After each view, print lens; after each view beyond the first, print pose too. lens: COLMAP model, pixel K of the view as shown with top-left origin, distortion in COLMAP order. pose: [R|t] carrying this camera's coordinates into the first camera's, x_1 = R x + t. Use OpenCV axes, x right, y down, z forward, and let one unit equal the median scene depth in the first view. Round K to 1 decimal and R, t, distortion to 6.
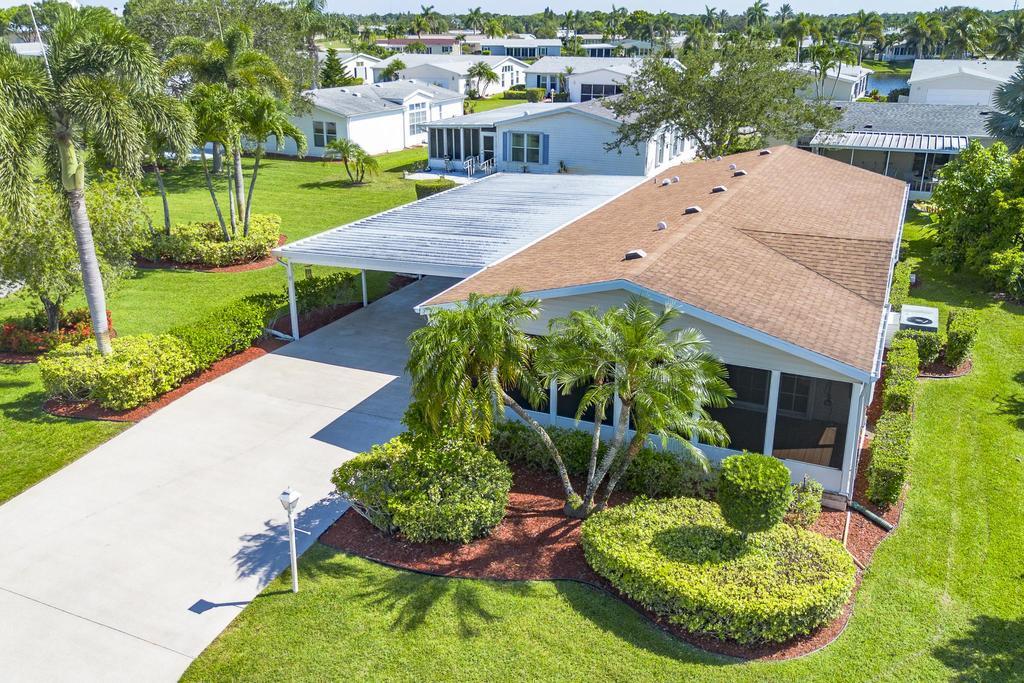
lens RADIAL K [[866.5, 0, 513.4], [0, 866.5, 337.0], [0, 0, 1]] dist [0.049148, -0.037893]
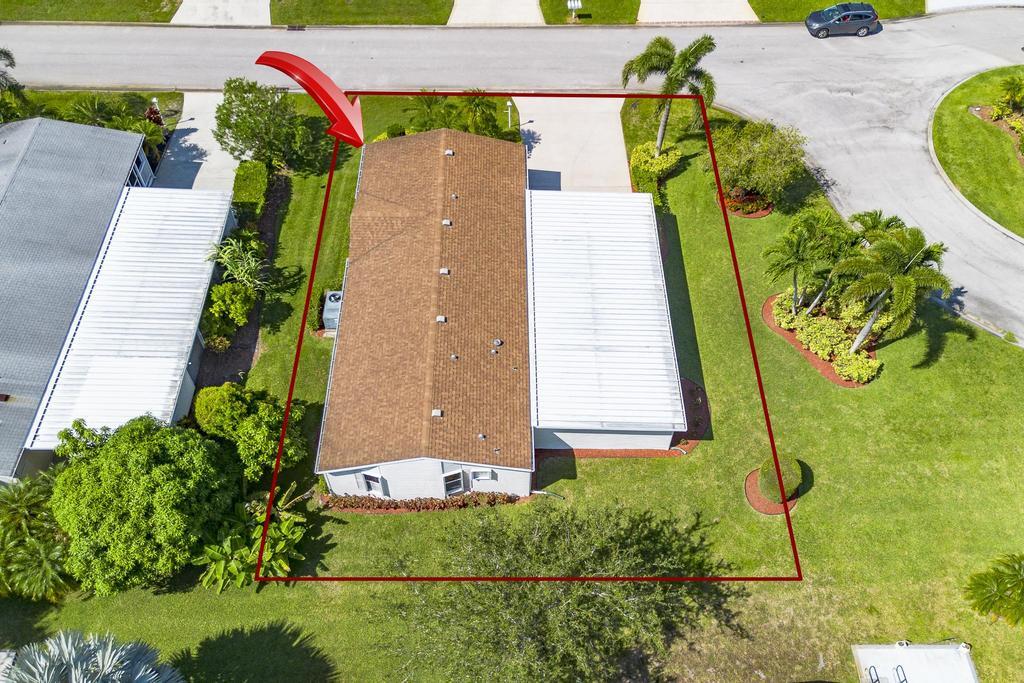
lens RADIAL K [[866.5, 0, 516.0], [0, 866.5, 338.3], [0, 0, 1]] dist [0.049148, -0.037893]
pose [[-0.906437, 0.327544, -0.266620, 0.835335], [-0.155318, 0.328525, 0.931637, -2.361567], [0.392743, 0.885882, -0.246913, 2.216622]]
